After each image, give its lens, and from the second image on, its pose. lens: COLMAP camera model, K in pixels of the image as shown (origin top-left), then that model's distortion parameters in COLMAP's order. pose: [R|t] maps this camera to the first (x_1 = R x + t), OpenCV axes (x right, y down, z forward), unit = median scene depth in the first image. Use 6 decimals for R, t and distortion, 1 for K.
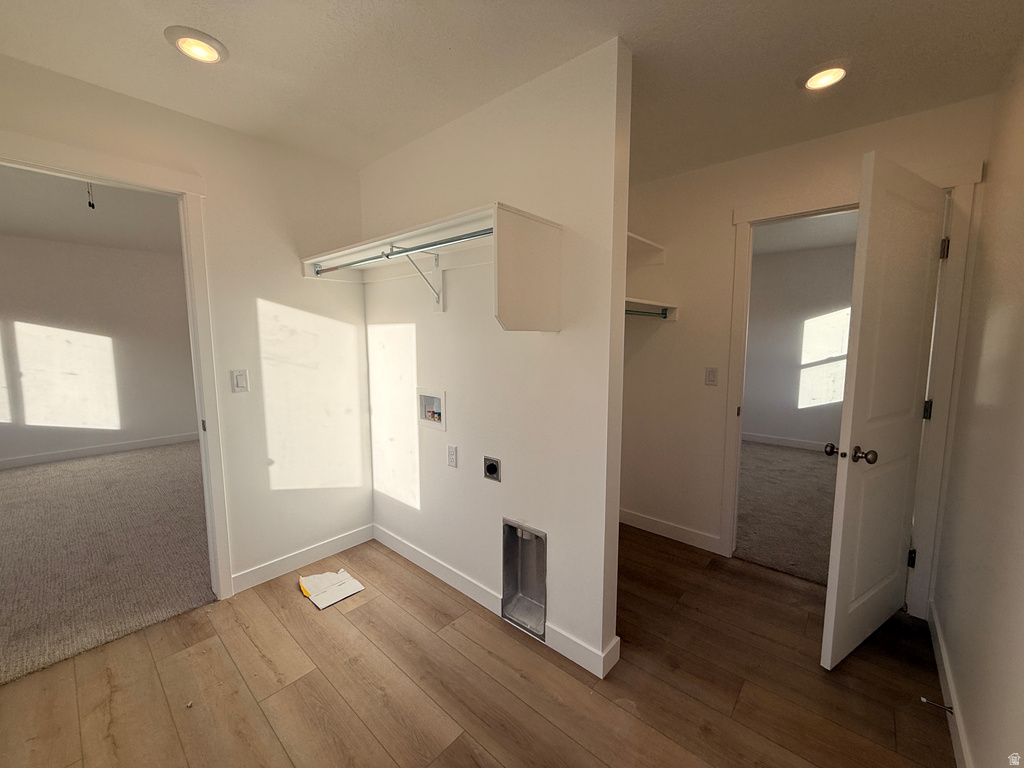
lens RADIAL K [[405.8, 0, 511.1], [0, 405.8, 381.5], [0, 0, 1]] dist [-0.001817, 0.000521]
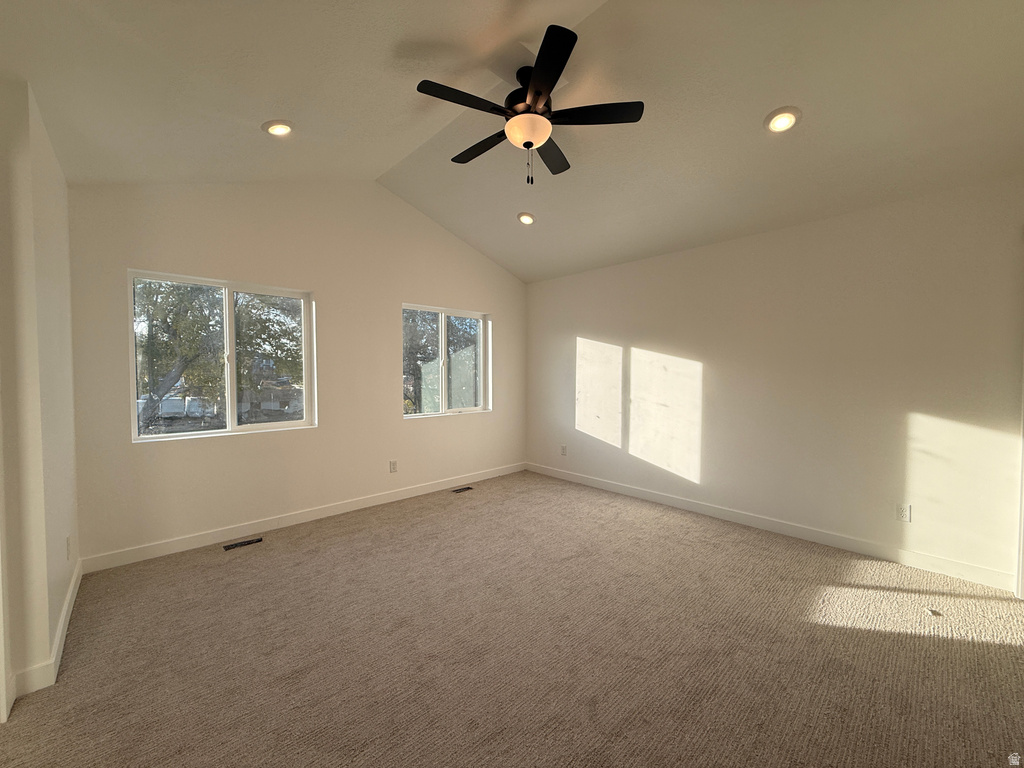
lens RADIAL K [[405.8, 0, 511.5], [0, 405.8, 384.4], [0, 0, 1]] dist [-0.001817, 0.000521]
pose [[-0.105748, 0.031666, -0.993889, -0.212075], [-0.104991, 0.993551, 0.042826, -0.069076], [0.988835, 0.108878, -0.101742, 0.809190]]
